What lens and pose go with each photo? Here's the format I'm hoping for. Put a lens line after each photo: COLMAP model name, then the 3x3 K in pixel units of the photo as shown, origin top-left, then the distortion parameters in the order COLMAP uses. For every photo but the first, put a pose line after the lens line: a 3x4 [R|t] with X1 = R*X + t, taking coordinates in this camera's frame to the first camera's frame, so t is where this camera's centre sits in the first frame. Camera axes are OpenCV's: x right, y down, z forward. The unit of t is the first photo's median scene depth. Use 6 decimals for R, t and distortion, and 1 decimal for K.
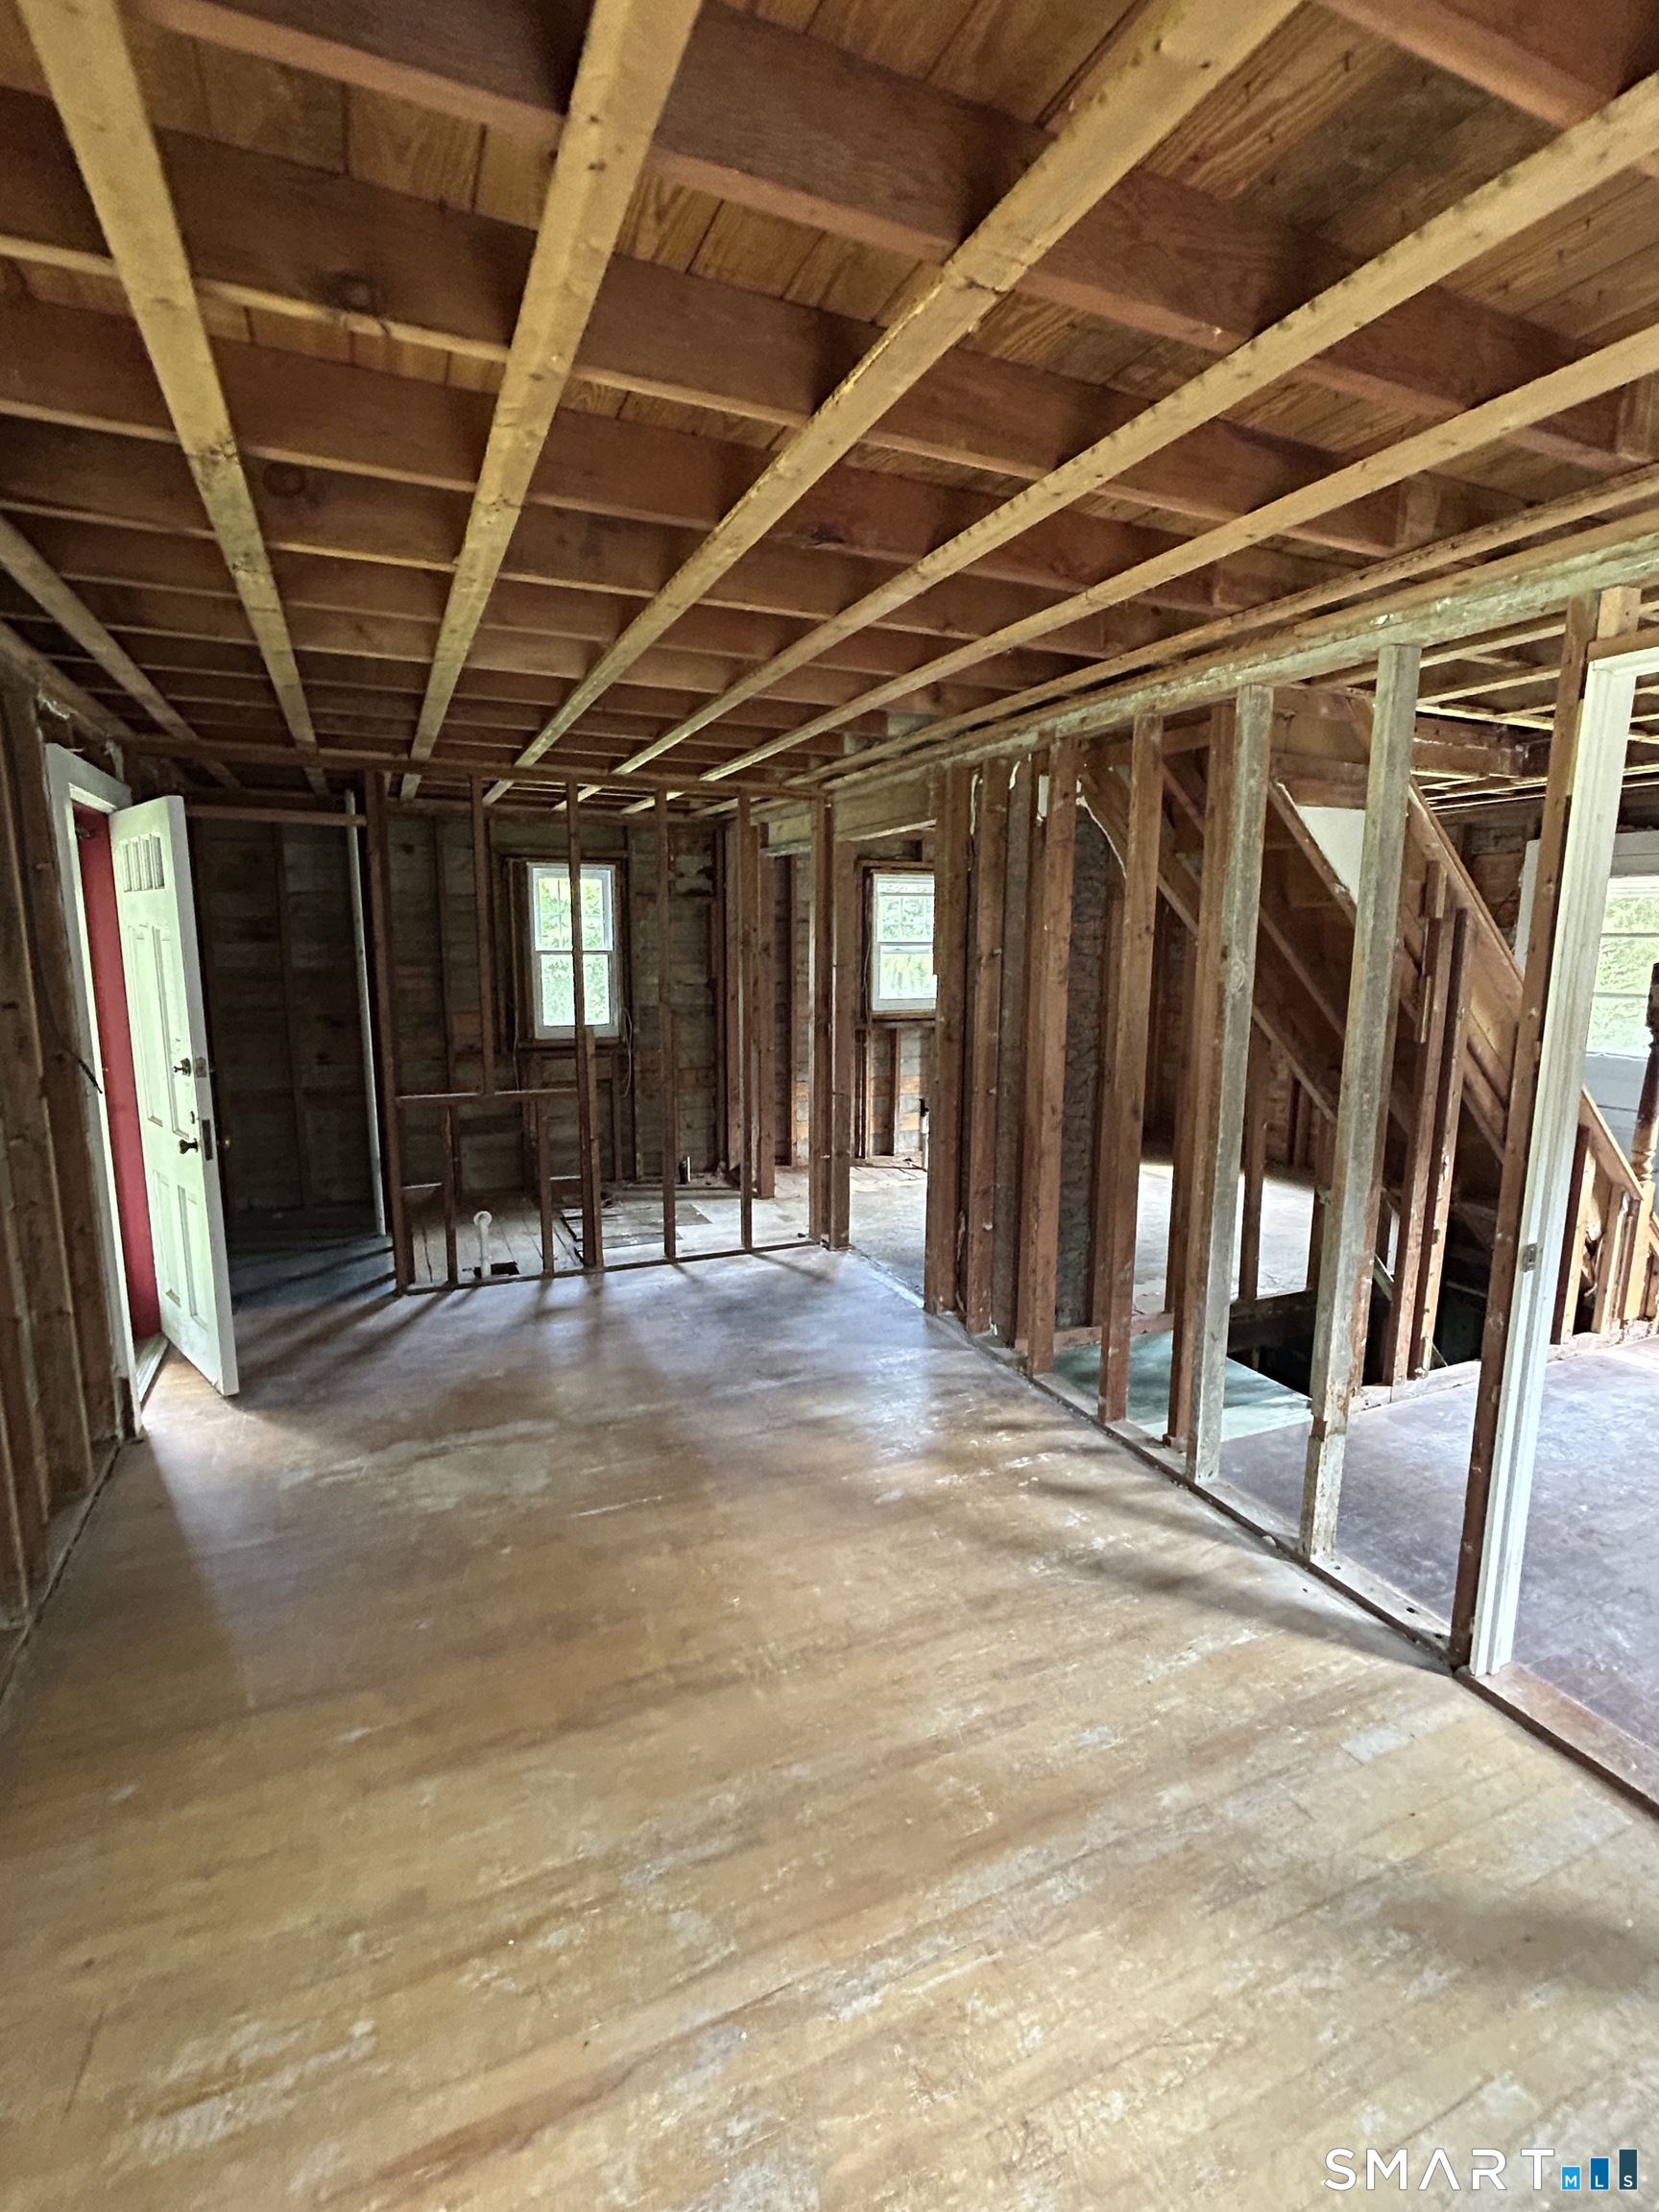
lens RADIAL K [[1032.3, 0, 826.1], [0, 1032.3, 1102.7], [0, 0, 1]] dist [-0.006079, 0.005053]
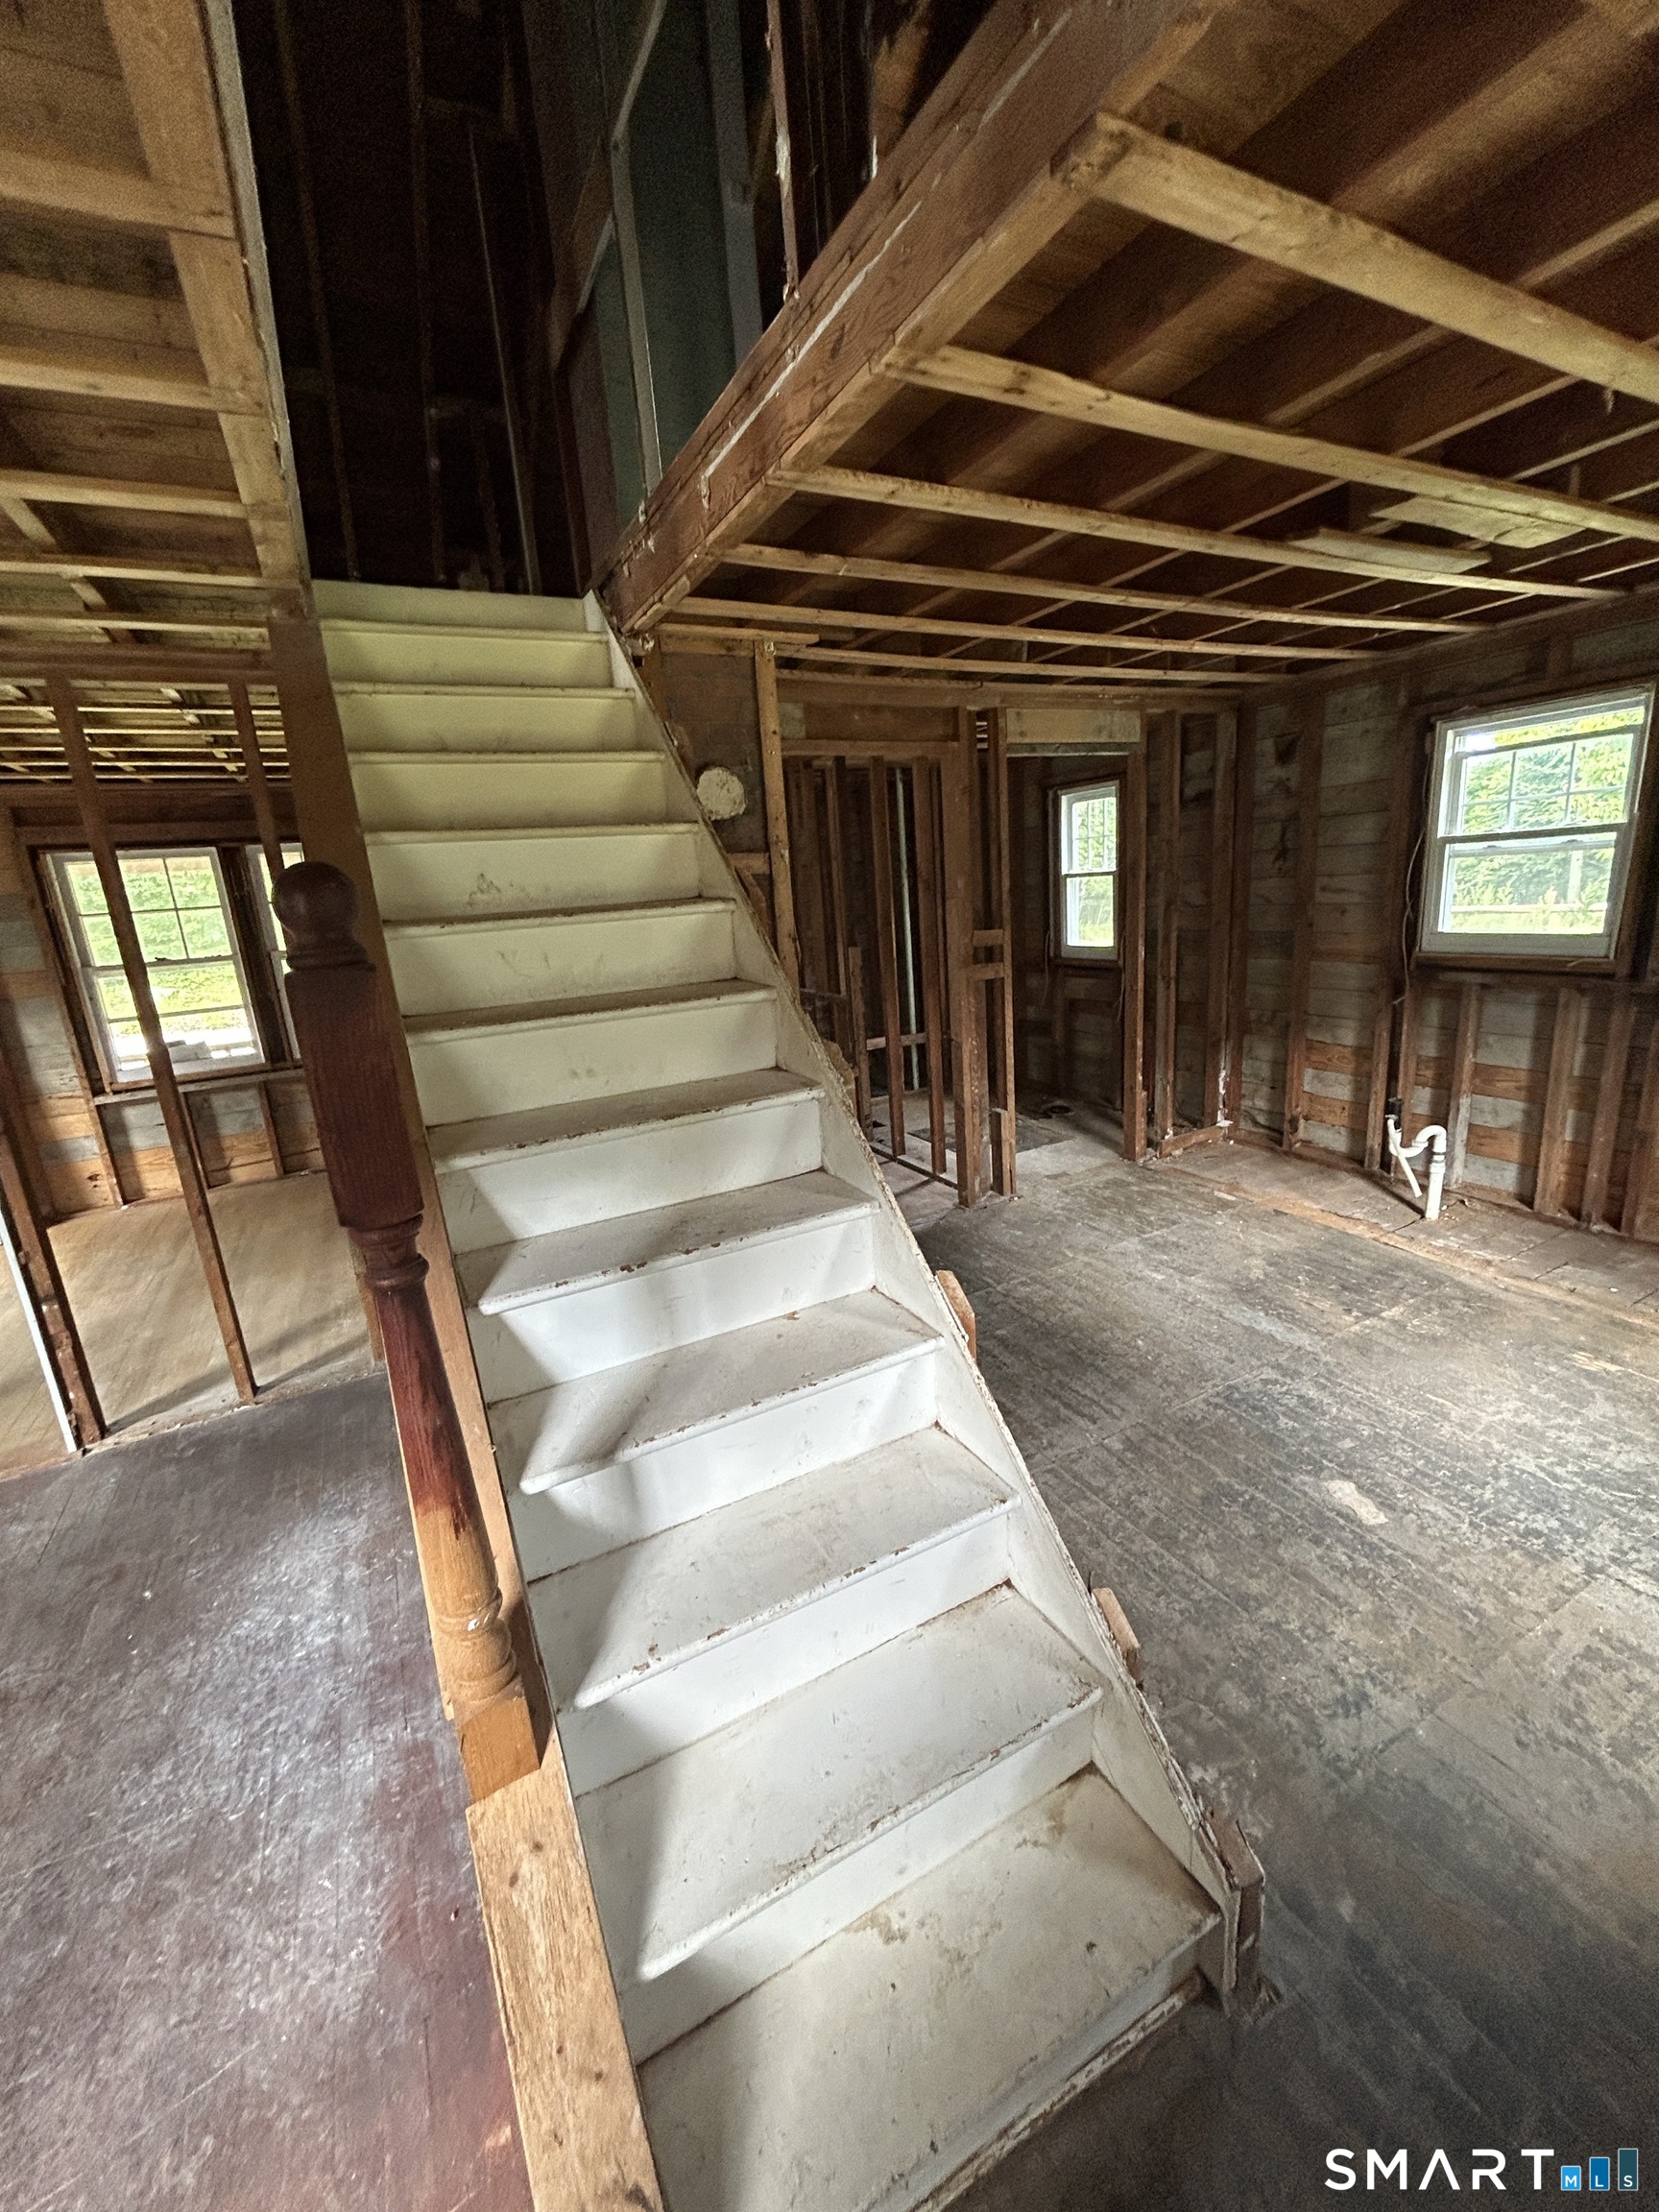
lens RADIAL K [[889.2, 0, 829.8], [0, 889.2, 1105.4], [0, 0, 1]] dist [-0.003161, 0.002040]
pose [[0.061882, 0.235081, -0.970004, 1.254201], [-0.085374, 0.969551, 0.229525, -0.200580], [0.994425, 0.068609, 0.080067, 1.320861]]
